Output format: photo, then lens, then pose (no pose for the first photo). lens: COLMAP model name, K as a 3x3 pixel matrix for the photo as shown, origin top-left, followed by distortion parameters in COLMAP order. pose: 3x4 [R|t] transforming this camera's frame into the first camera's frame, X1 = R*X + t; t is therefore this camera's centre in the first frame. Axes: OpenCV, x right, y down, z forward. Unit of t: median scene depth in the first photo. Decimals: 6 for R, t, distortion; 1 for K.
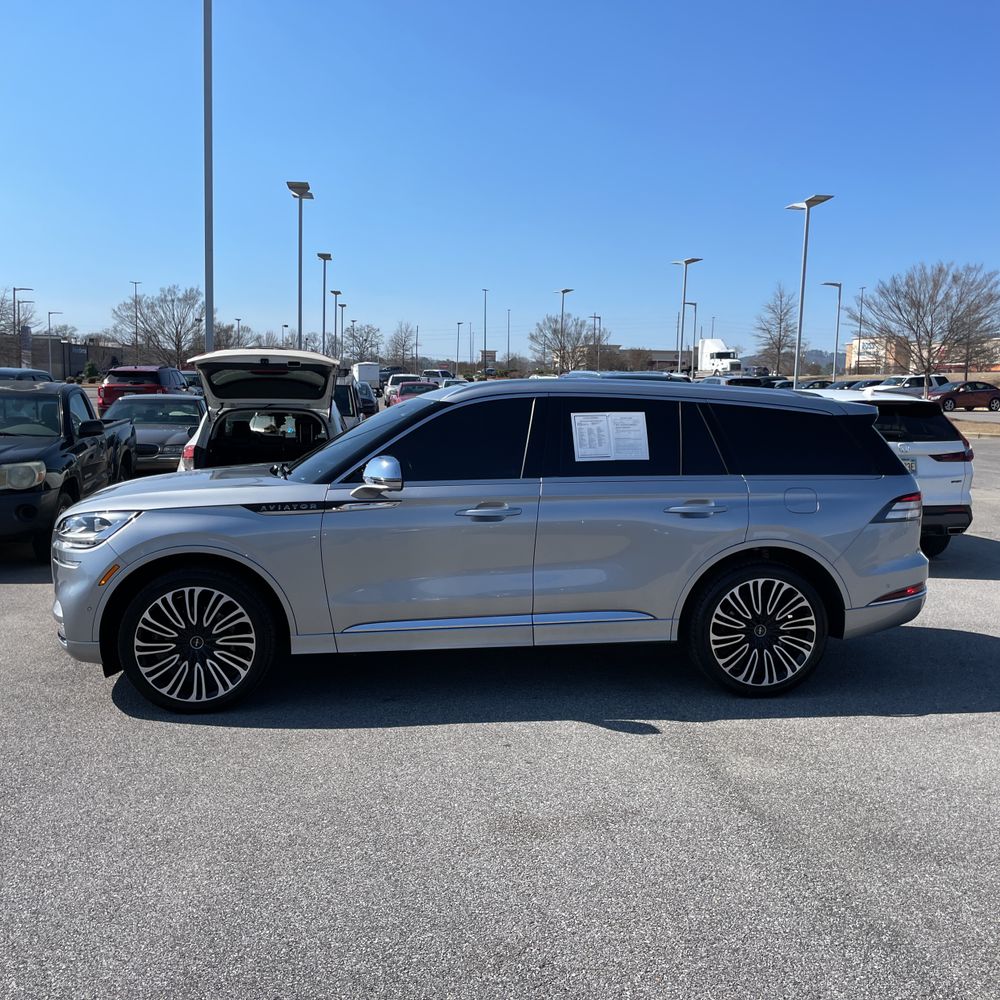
lens RADIAL K [[992.4, 0, 502.3], [0, 992.4, 496.7], [0, 0, 1]] dist [0.029970, 0.000000]
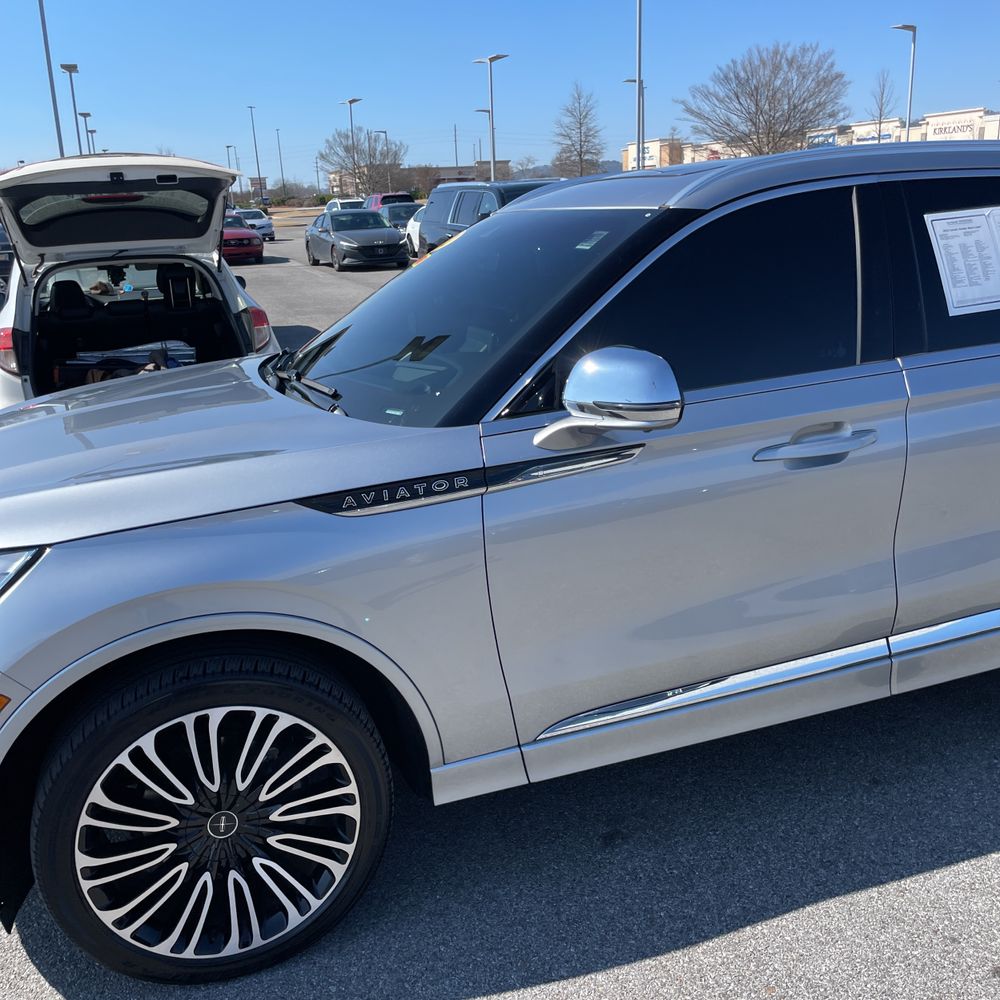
lens RADIAL K [[992.4, 0, 483.8], [0, 992.4, 494.5], [0, 0, 1]] dist [0.029970, 0.000000]
pose [[0.977633, -0.118034, 0.174073, -0.250668], [0.087428, 0.980845, 0.174067, -0.056927], [-0.191284, -0.154955, 0.969226, 0.574850]]
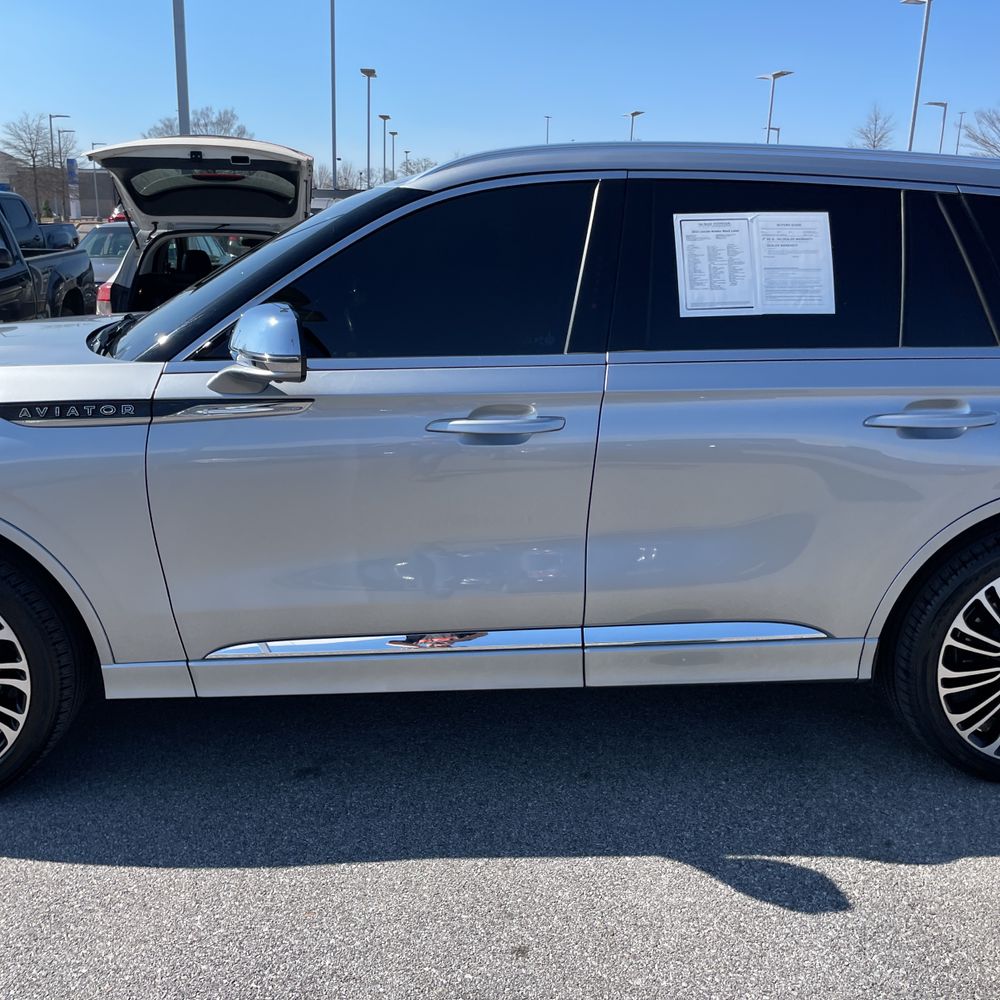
lens RADIAL K [[992.4, 0, 495.9], [0, 992.4, 493.4], [0, 0, 1]] dist [0.029970, 0.000000]
pose [[0.997794, 0.018596, -0.063722, 0.017315], [-0.008722, 0.988364, 0.151857, -0.024396], [0.065805, -0.150967, 0.986346, 0.521804]]
